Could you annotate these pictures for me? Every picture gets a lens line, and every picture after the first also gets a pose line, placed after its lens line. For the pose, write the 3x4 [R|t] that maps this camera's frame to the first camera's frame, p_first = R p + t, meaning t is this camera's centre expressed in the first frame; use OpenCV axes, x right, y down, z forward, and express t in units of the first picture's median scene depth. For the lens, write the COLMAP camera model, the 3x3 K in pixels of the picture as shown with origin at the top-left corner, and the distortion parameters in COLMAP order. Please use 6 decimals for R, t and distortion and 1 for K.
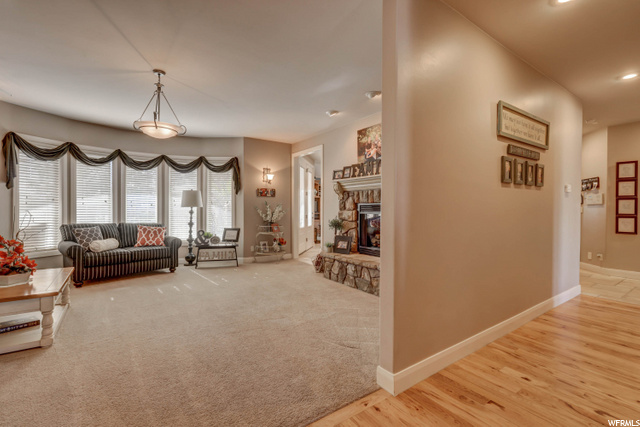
lens RADIAL K [[288.5, 0, 320.6], [0, 288.5, 211.8], [0, 0, 1]] dist [0.002160, 0.000538]
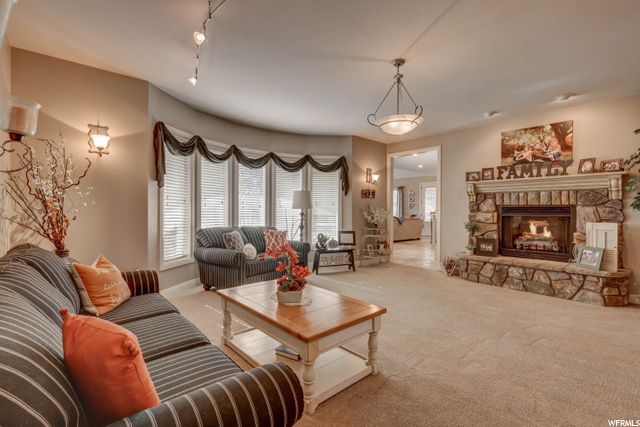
lens RADIAL K [[288.5, 0, 321.0], [0, 288.5, 212.3], [0, 0, 1]] dist [0.002160, 0.000538]
pose [[0.993553, -0.000542, 0.113366, -0.591500], [0.000632, 1.000000, -0.000756, -0.005089], [-0.113366, 0.000823, 0.993553, 0.078396]]
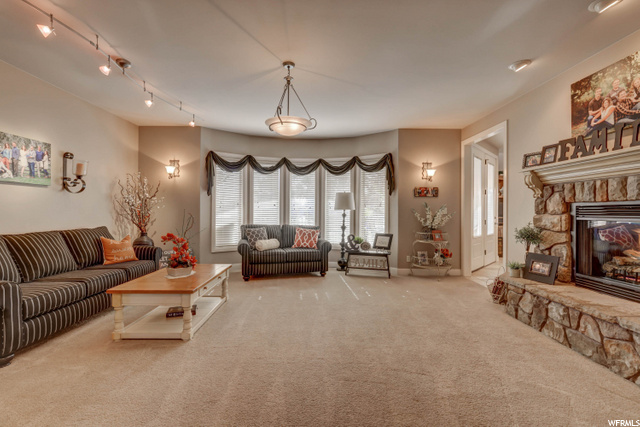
lens RADIAL K [[288.5, 0, 319.6], [0, 288.5, 211.7], [0, 0, 1]] dist [0.002160, 0.000538]
pose [[0.827570, 0.000771, -0.561361, 0.029999], [-0.007147, 0.999932, -0.009162, -0.001354], [0.561316, 0.011594, 0.827520, 0.190074]]
